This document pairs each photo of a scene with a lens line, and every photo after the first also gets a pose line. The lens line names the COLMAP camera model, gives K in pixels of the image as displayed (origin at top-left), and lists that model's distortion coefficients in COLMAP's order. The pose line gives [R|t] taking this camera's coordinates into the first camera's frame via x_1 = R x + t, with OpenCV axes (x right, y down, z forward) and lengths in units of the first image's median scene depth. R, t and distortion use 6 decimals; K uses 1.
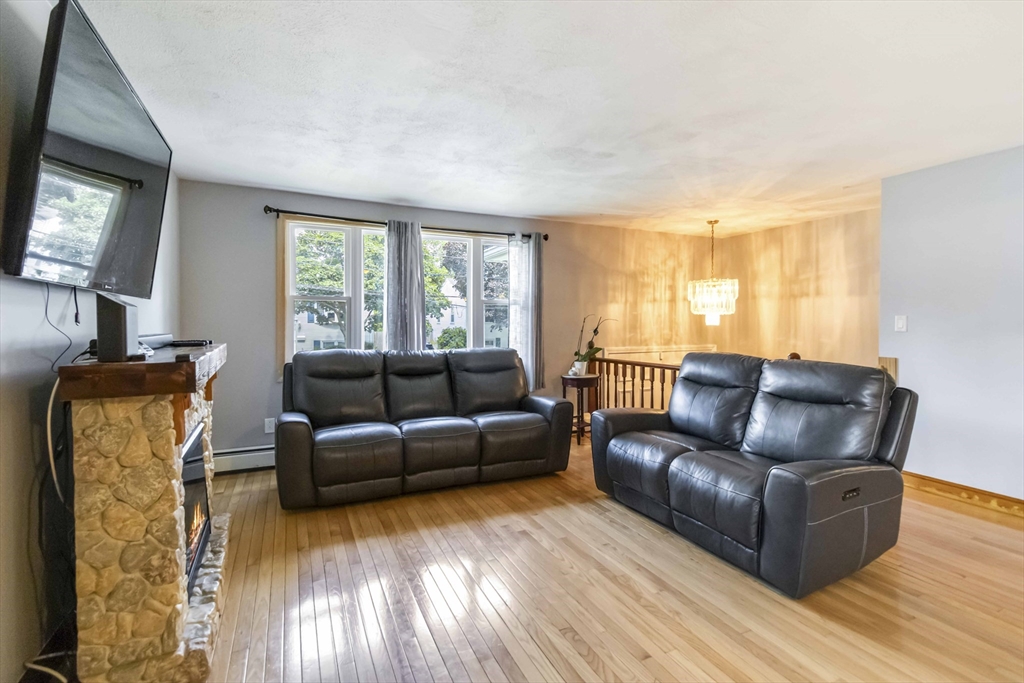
lens RADIAL K [[486.4, 0, 527.7], [0, 486.4, 323.7], [0, 0, 1]] dist [0.001477, 0.000126]
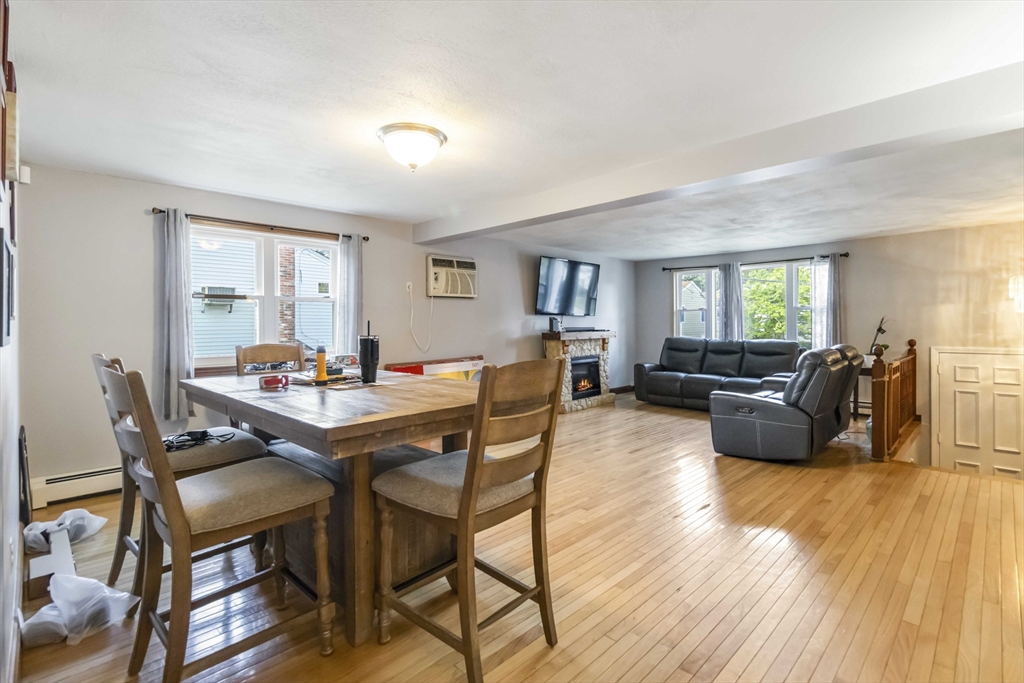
lens RADIAL K [[486.4, 0, 527.7], [0, 486.4, 323.7], [0, 0, 1]] dist [0.001477, 0.000126]
pose [[0.339510, -0.001140, -0.940602, 0.845400], [0.000072, 0.999999, -0.001187, 0.001740], [0.940602, 0.000335, 0.339510, -0.179026]]
